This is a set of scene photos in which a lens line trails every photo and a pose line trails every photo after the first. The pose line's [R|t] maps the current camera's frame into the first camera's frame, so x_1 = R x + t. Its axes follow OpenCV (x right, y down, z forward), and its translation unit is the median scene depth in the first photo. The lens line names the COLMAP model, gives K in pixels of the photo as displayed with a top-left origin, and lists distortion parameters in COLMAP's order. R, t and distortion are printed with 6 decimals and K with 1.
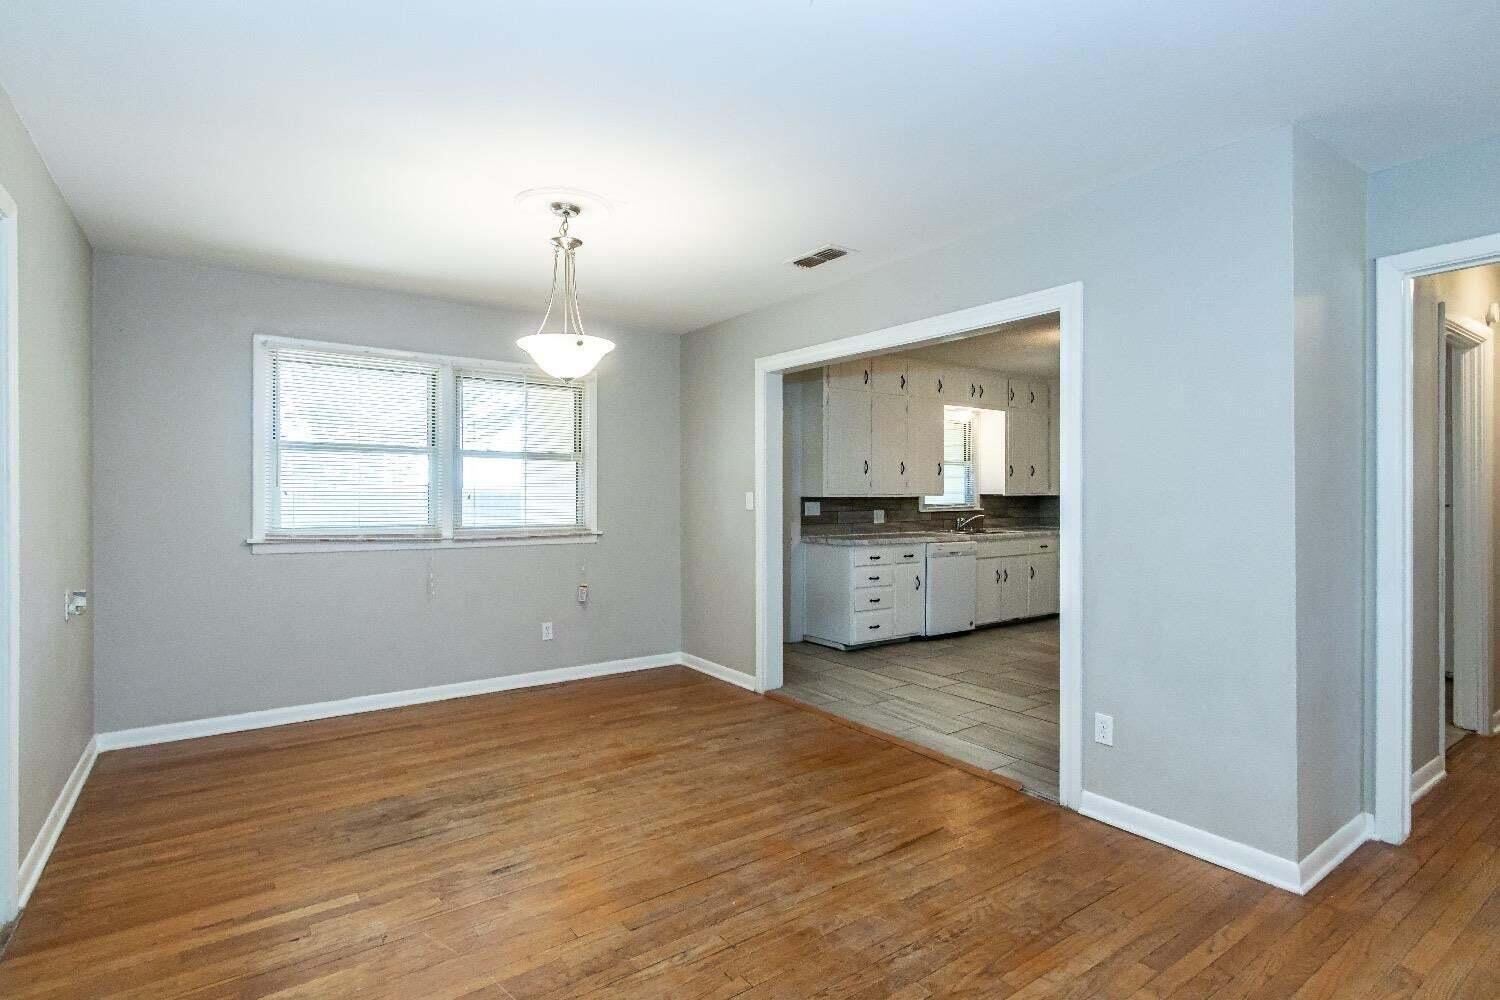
lens RADIAL K [[745.5, 0, 742.6], [0, 745.5, 496.9], [0, 0, 1]] dist [0.015079, -0.000099]
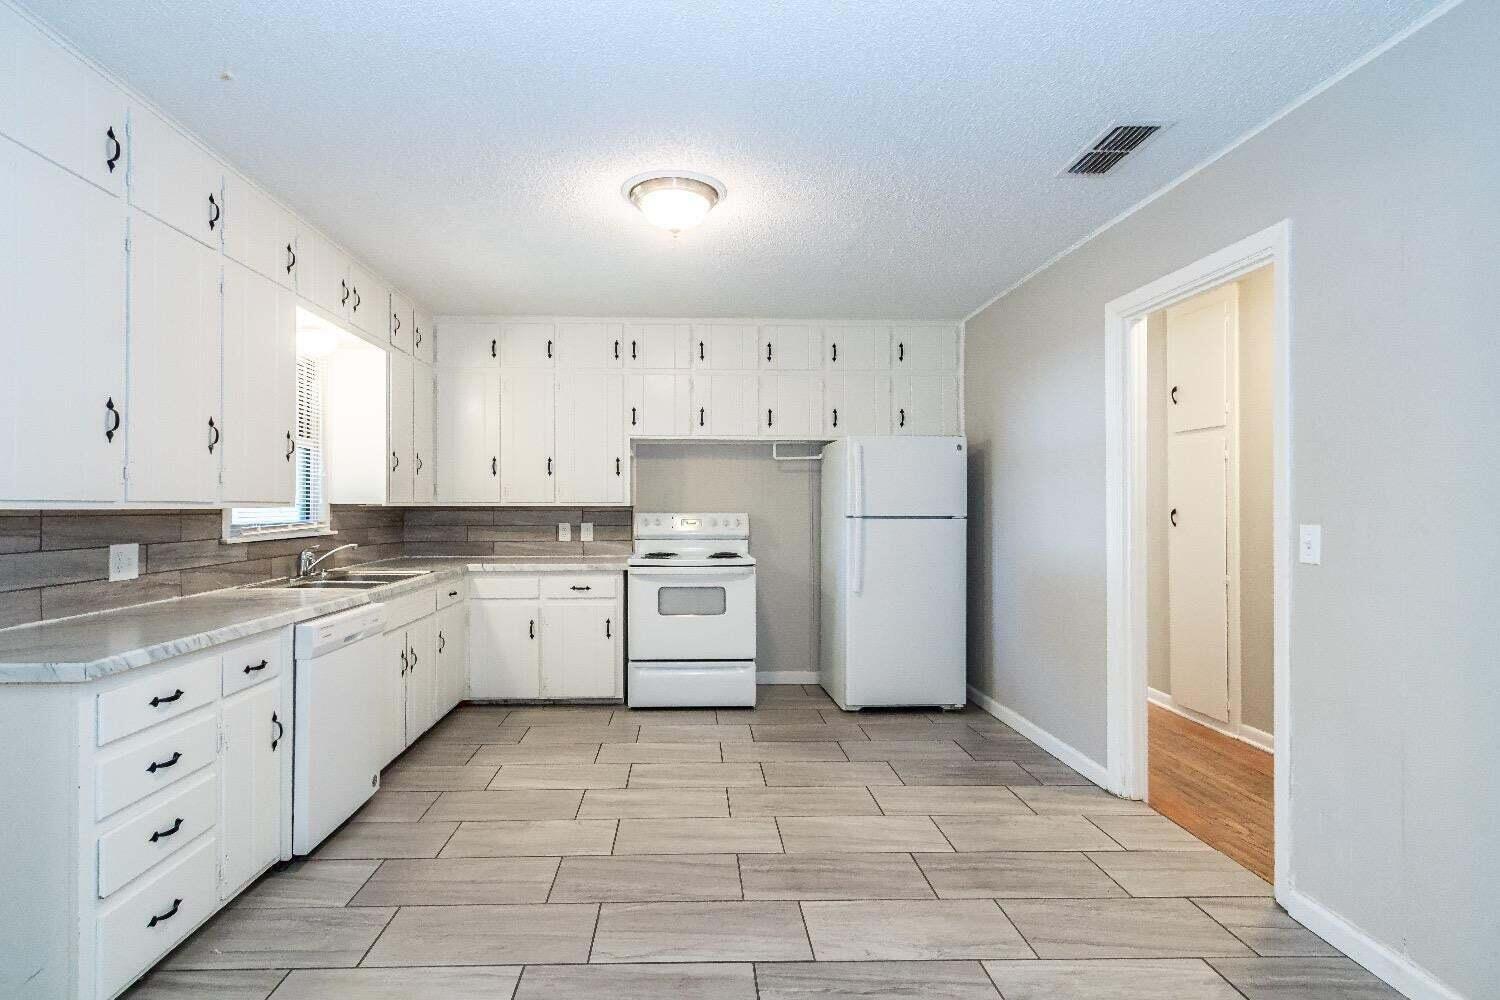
lens RADIAL K [[749.9, 0, 705.1], [0, 749.9, 503.2], [0, 0, 1]] dist [0.011103, 0.000025]
pose [[0.563907, 0.002261, 0.825835, 0.049394], [0.002681, 0.999986, -0.004569, -0.000900], [-0.825834, 0.004790, 0.563893, 0.794274]]
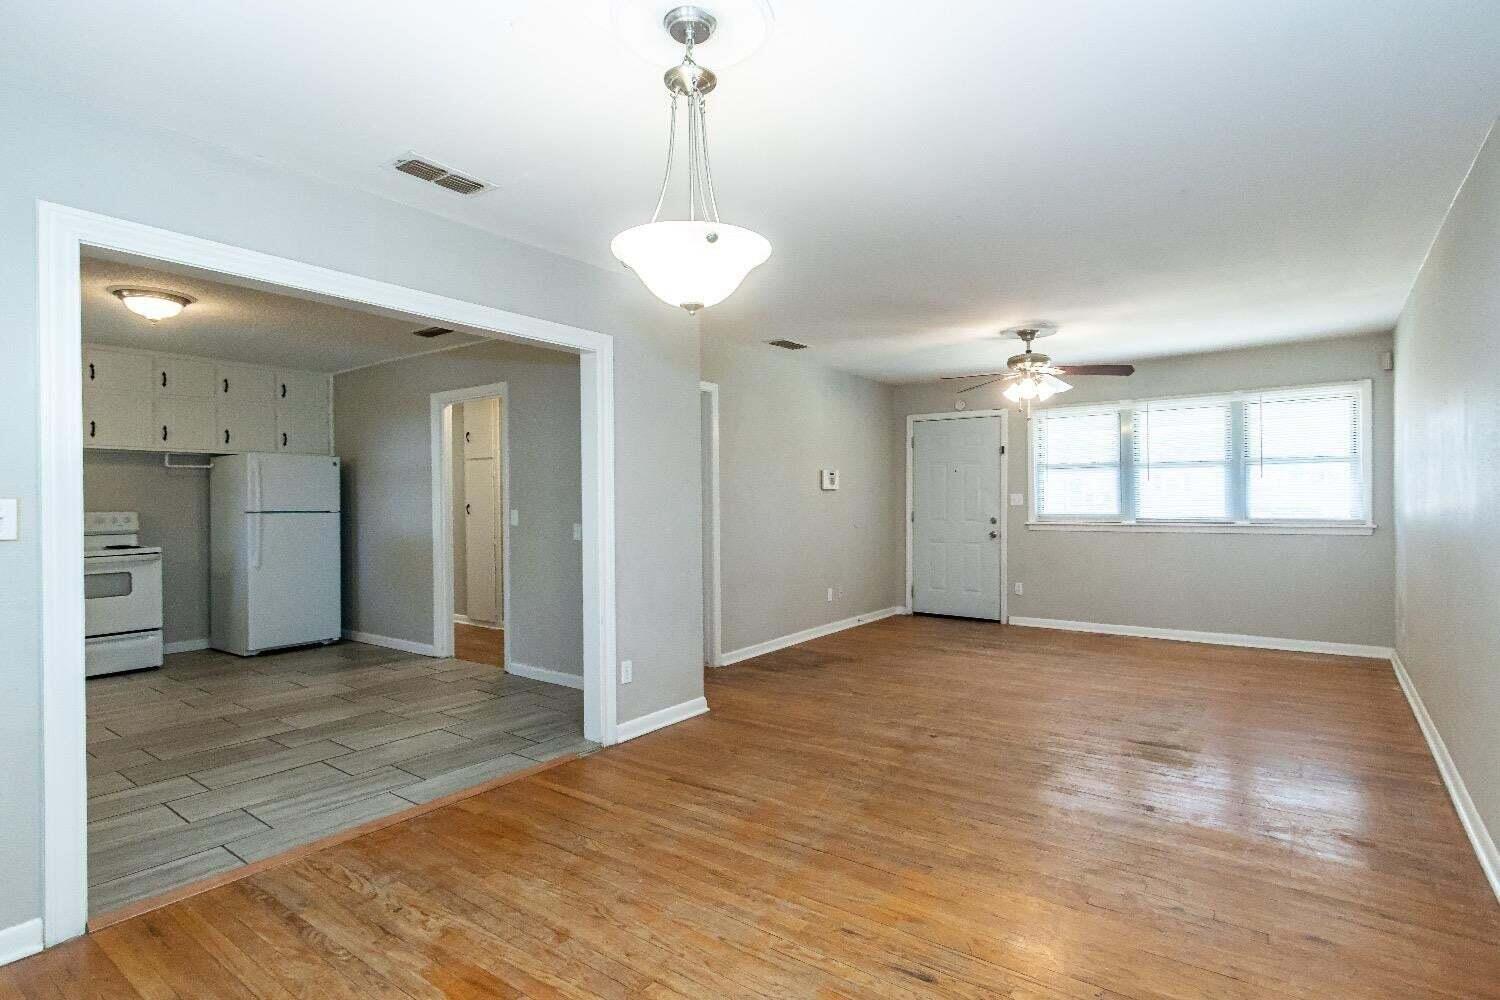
lens RADIAL K [[734.9, 0, 743.3], [0, 734.9, 502.6], [0, 0, 1]] dist [0.011008, 0.000062]
pose [[-0.300612, 0.001354, 0.953746, -0.535660], [0.011234, 0.999935, 0.002121, 0.002007], [-0.953680, 0.011352, -0.300608, 0.751182]]
